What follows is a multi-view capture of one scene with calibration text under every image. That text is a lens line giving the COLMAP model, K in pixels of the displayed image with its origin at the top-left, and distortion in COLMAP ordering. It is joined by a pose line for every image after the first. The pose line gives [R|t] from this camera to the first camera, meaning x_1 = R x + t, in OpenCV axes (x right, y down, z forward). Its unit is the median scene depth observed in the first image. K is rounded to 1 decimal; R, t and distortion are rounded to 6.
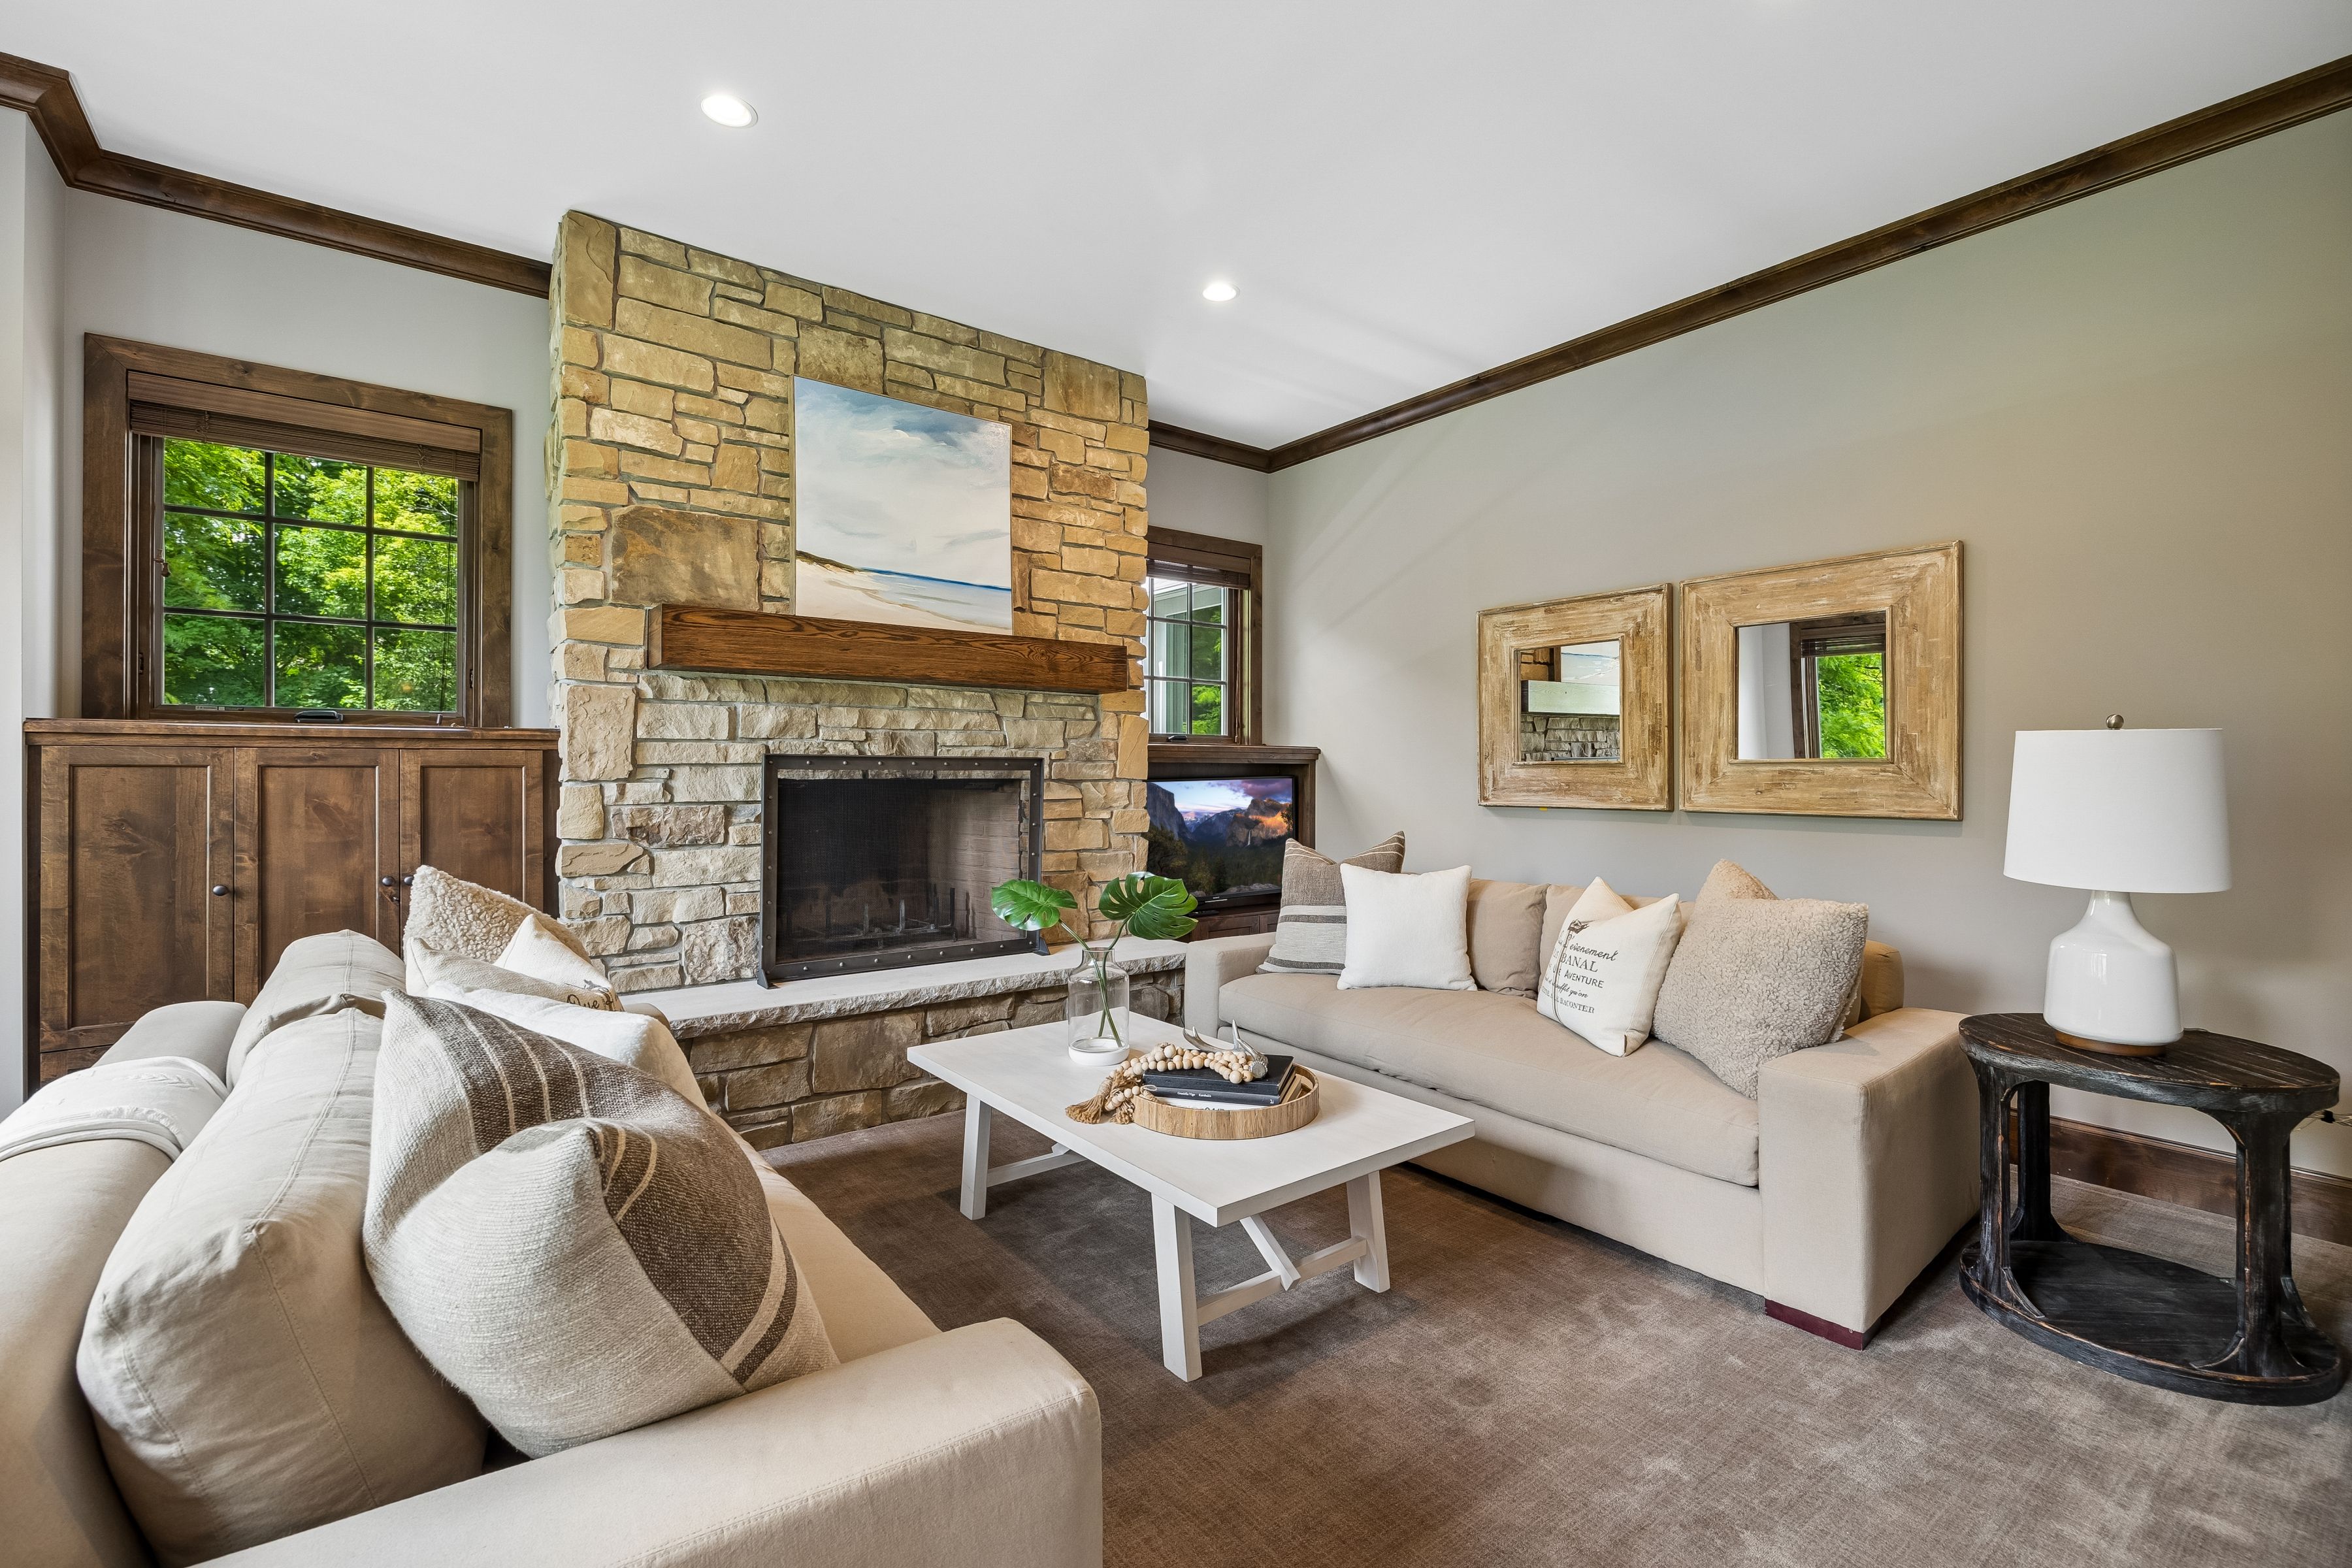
lens RADIAL K [[1025.2, 0, 1185.9], [0, 1025.2, 772.5], [0, 0, 1]] dist [-0.004024, -0.000214]
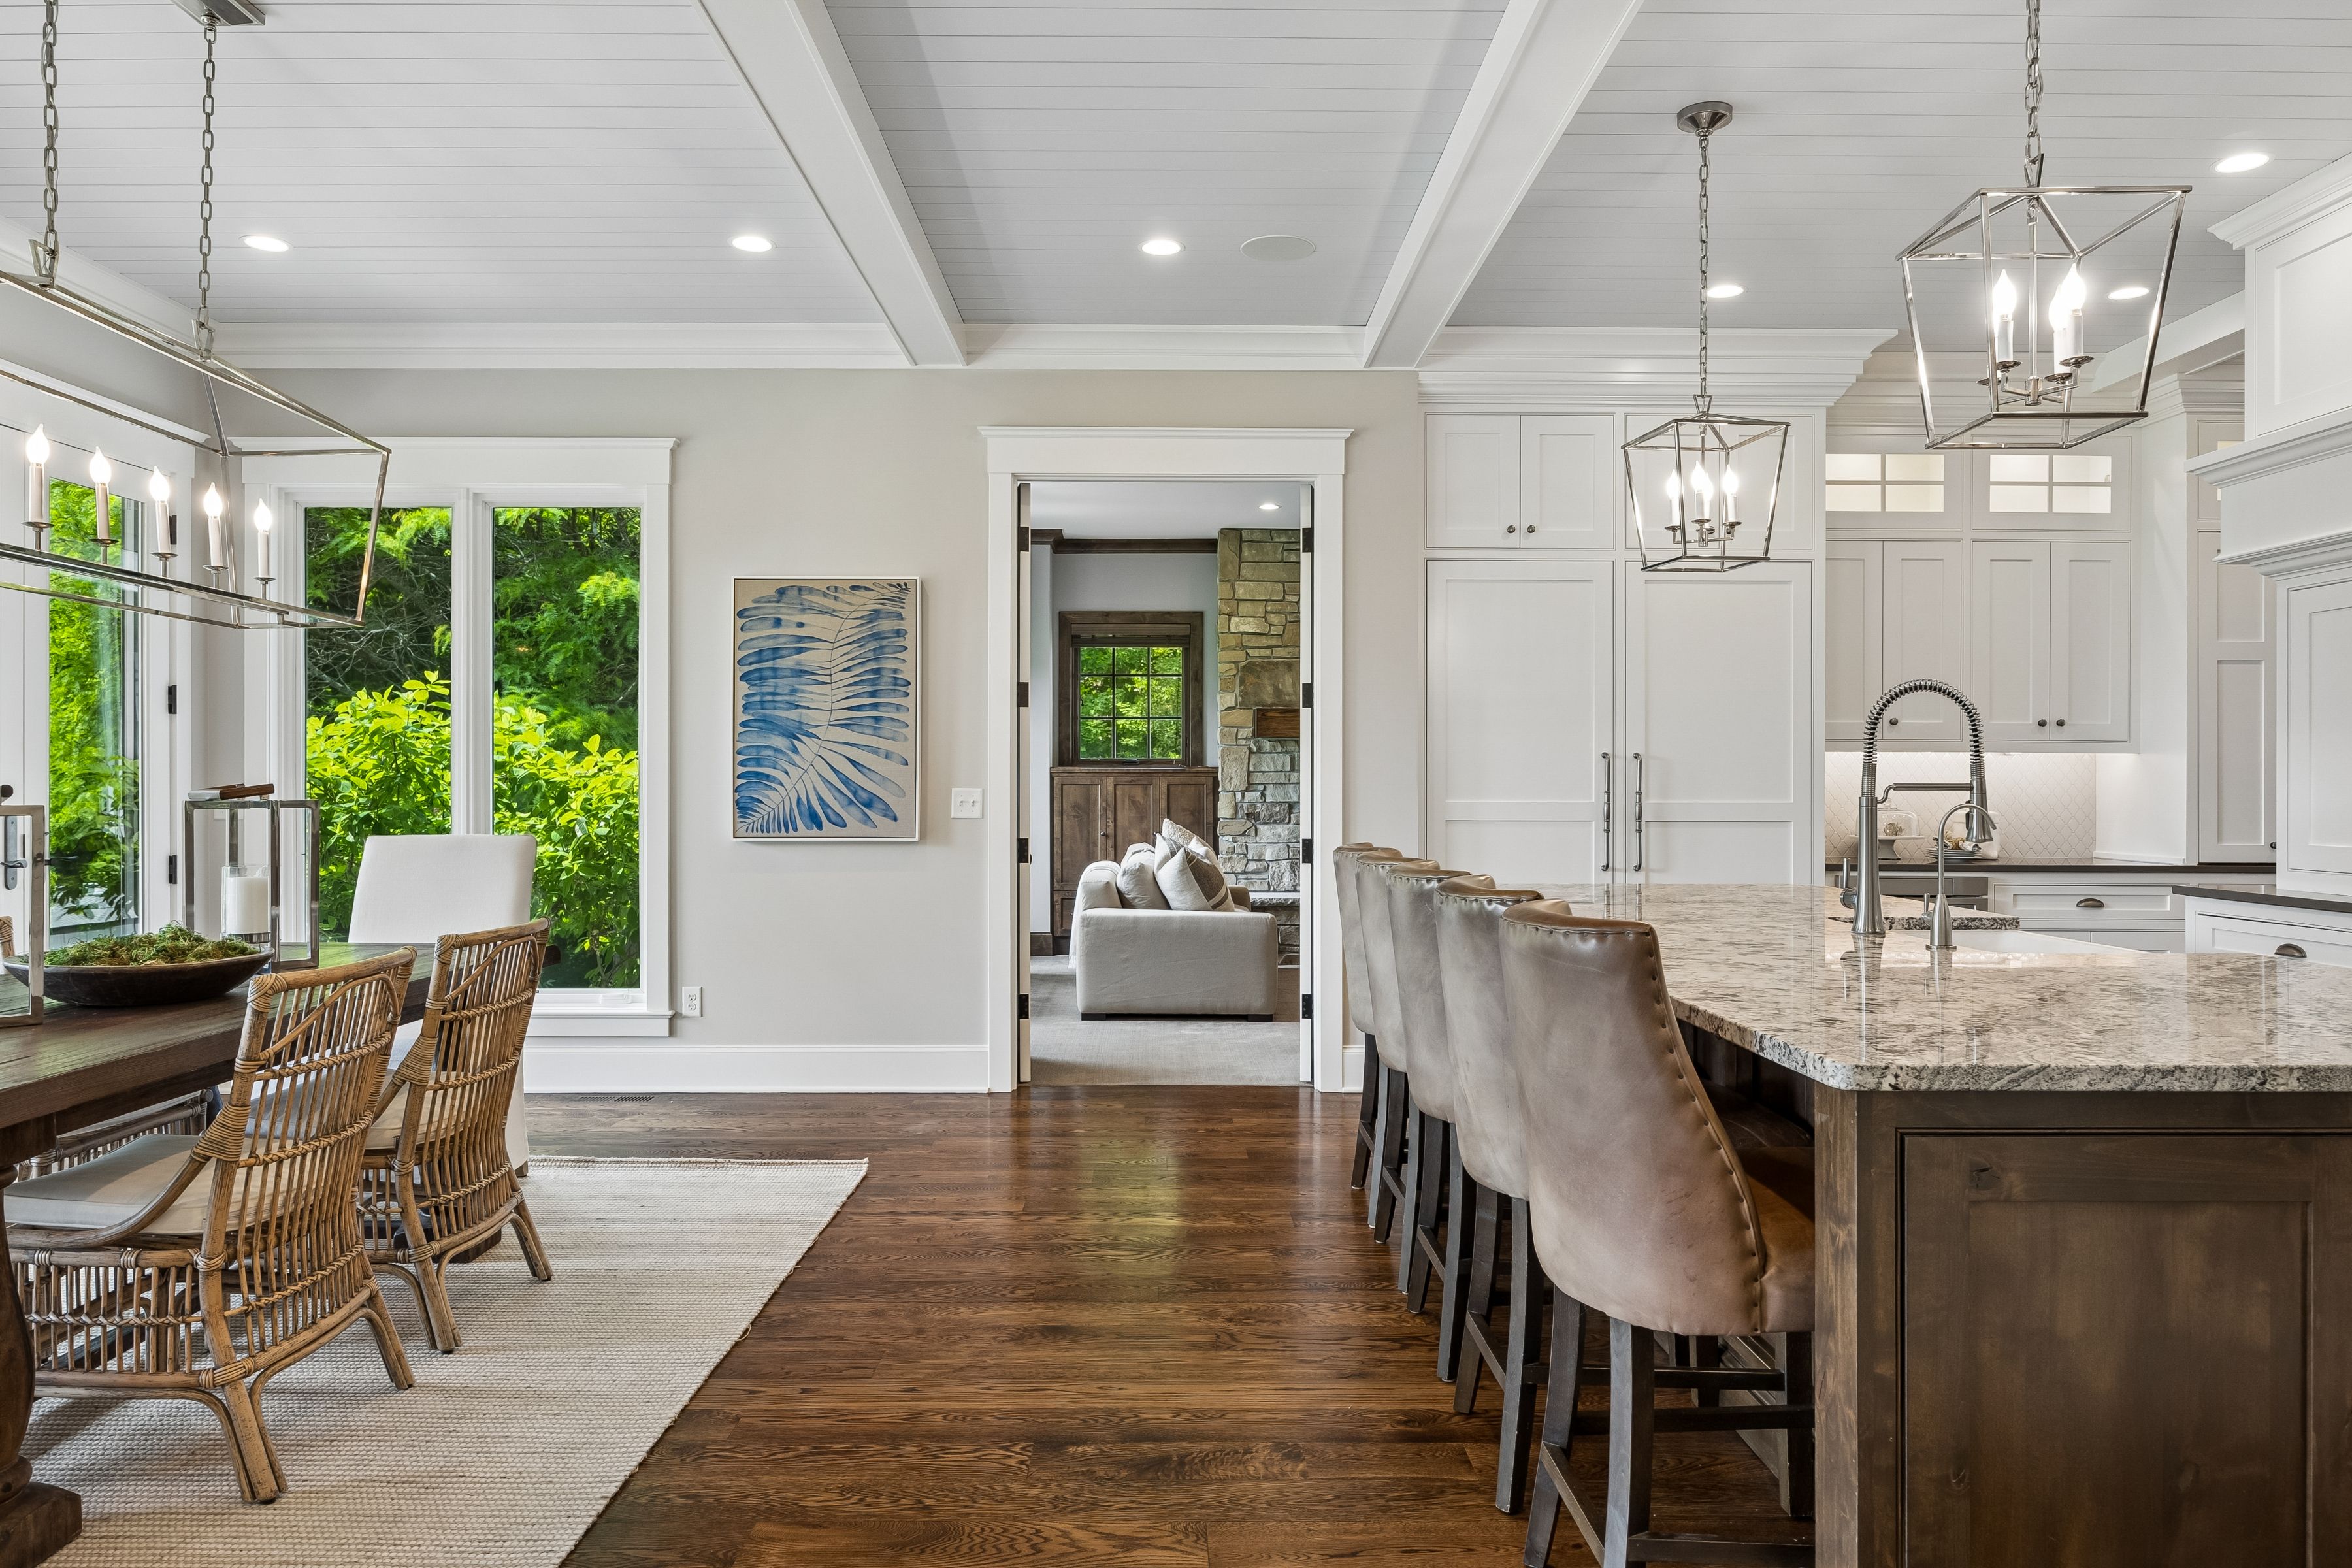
lens RADIAL K [[1512.6, 0, 1176.0], [0, 1512.6, 784.0], [0, 0, 1]] dist [-0.005610, -0.000529]
pose [[0.797687, 0.000276, -0.603071, 1.148019], [0.000469, 0.999999, 0.001077, -0.009616], [0.603071, -0.001142, 0.797686, -1.480467]]
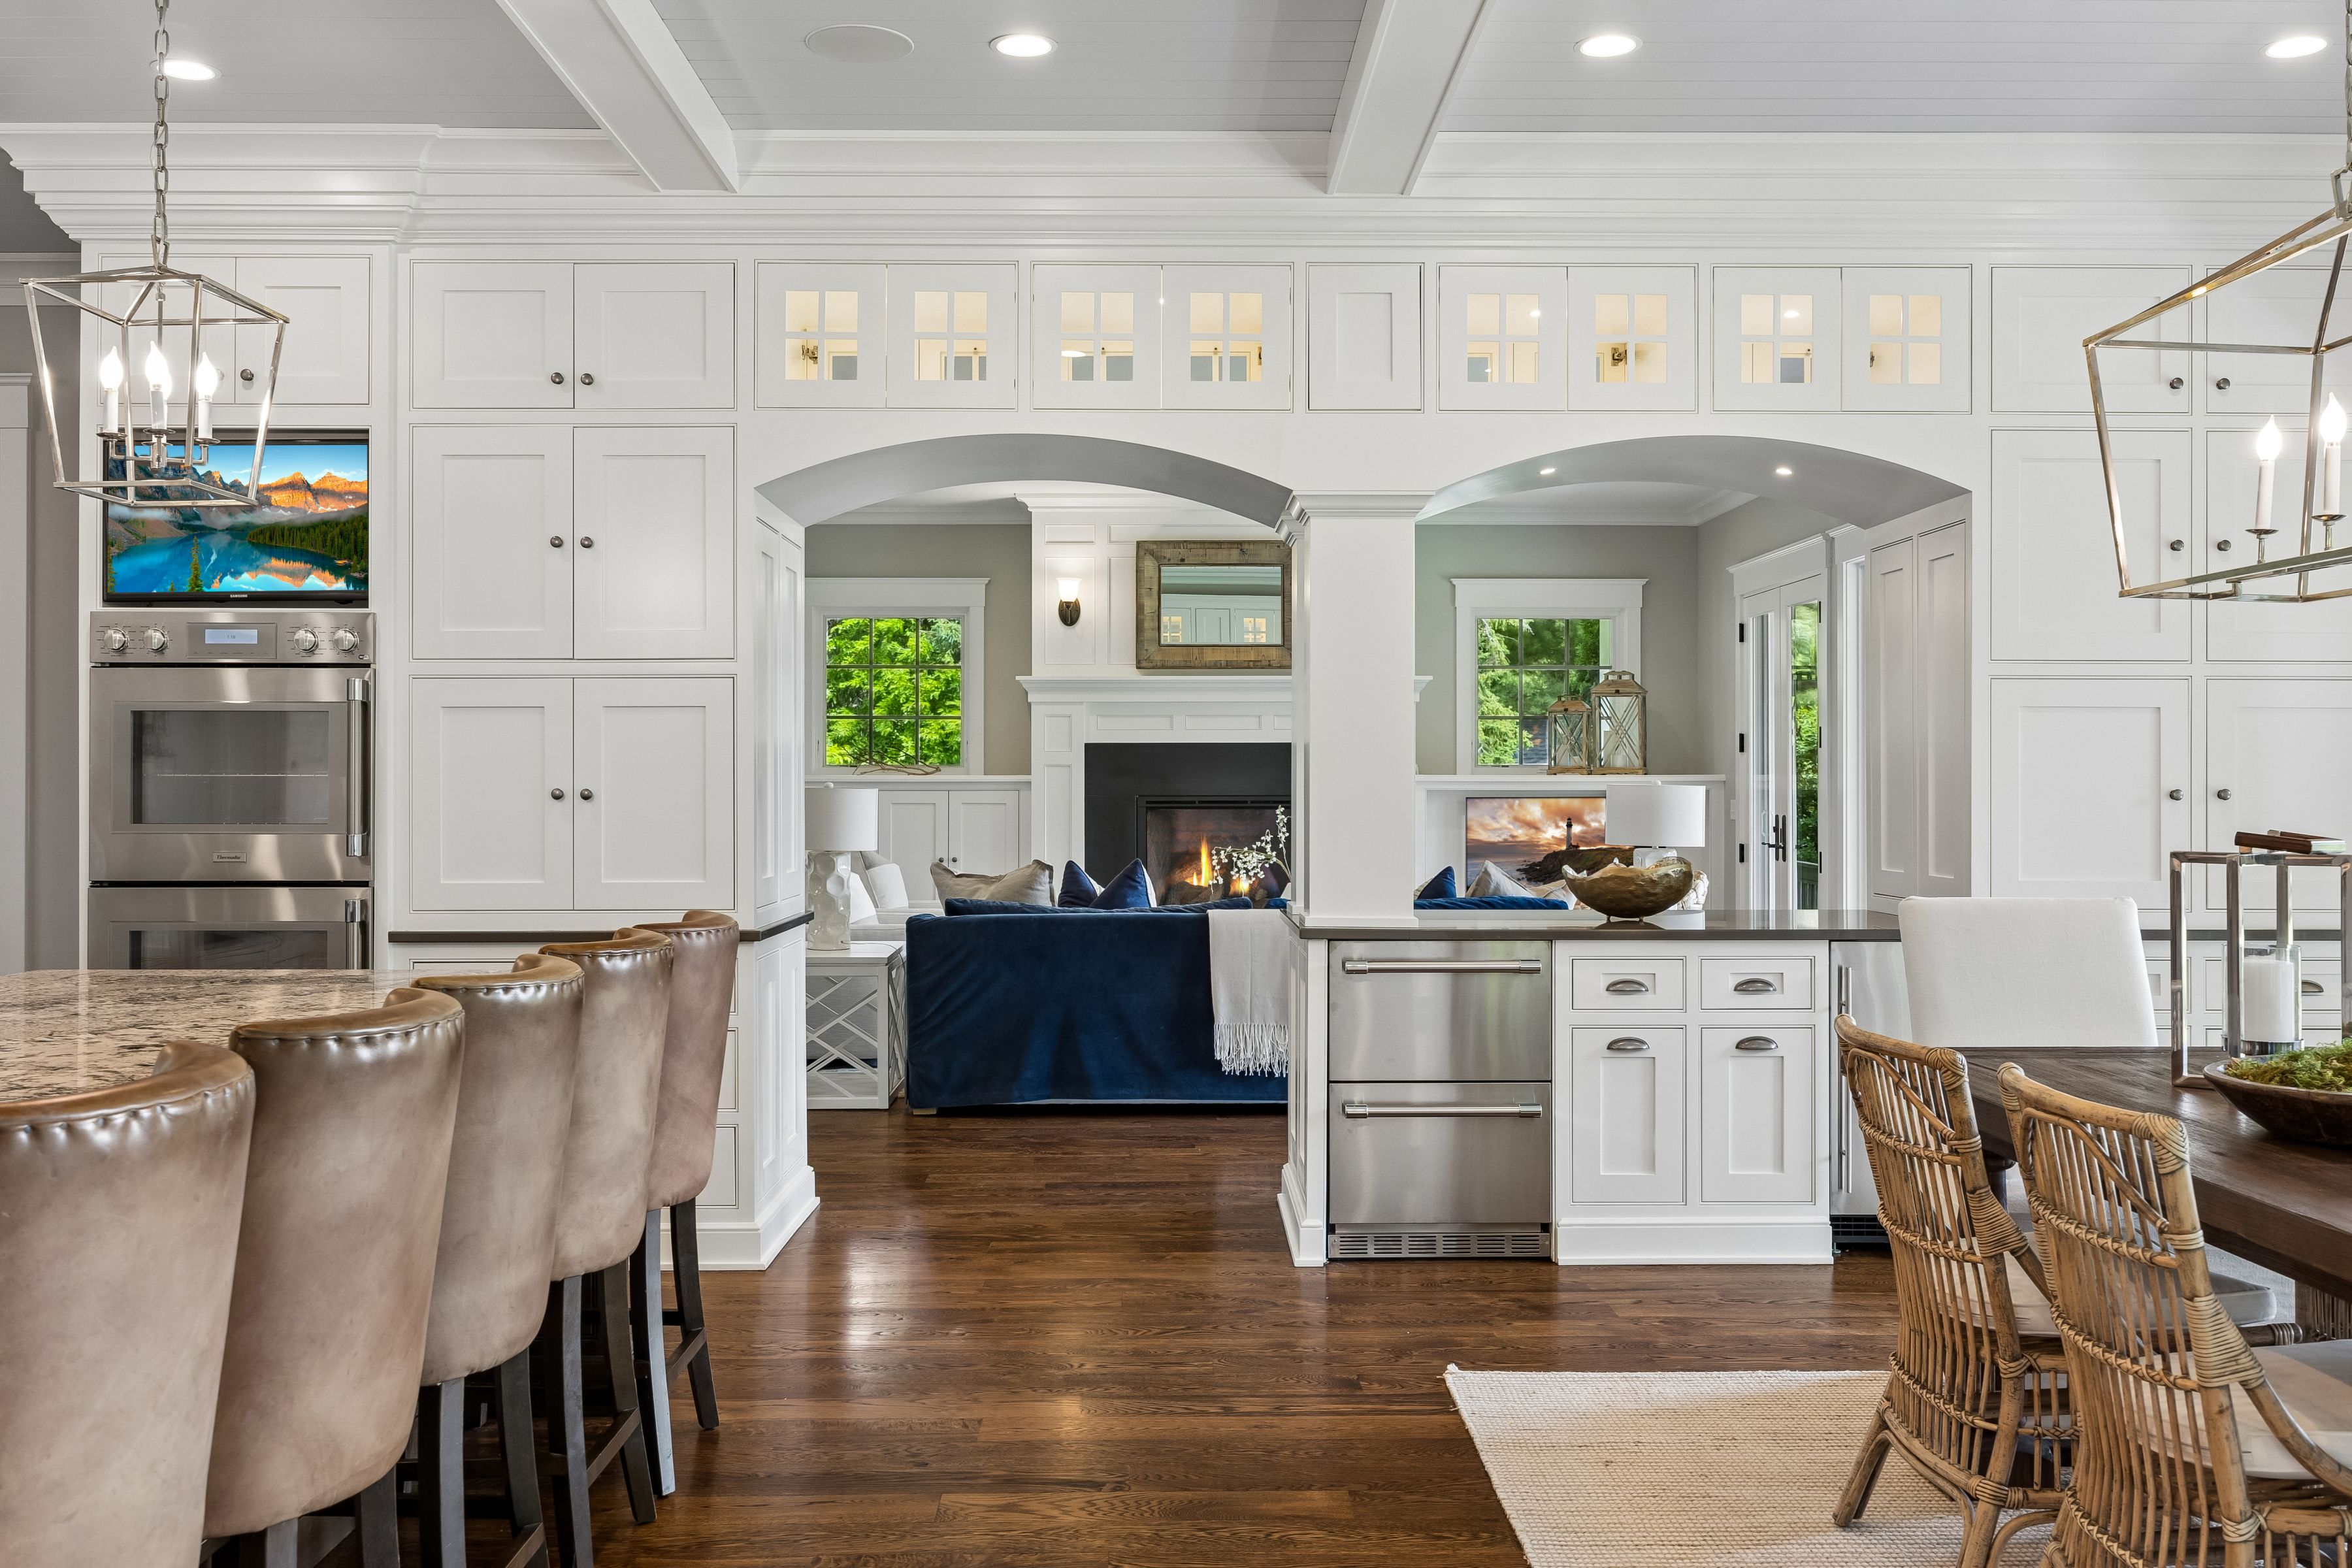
lens RADIAL K [[2078.2, 0, 1181.9], [0, 2078.2, 782.9], [0, 0, 1]] dist [0.006353, 0.003541]
pose [[-0.800617, 0.002389, 0.599172, 0.037444], [-0.000436, 0.999989, -0.004570, -0.026033], [-0.599177, -0.003920, -0.800607, -0.180934]]
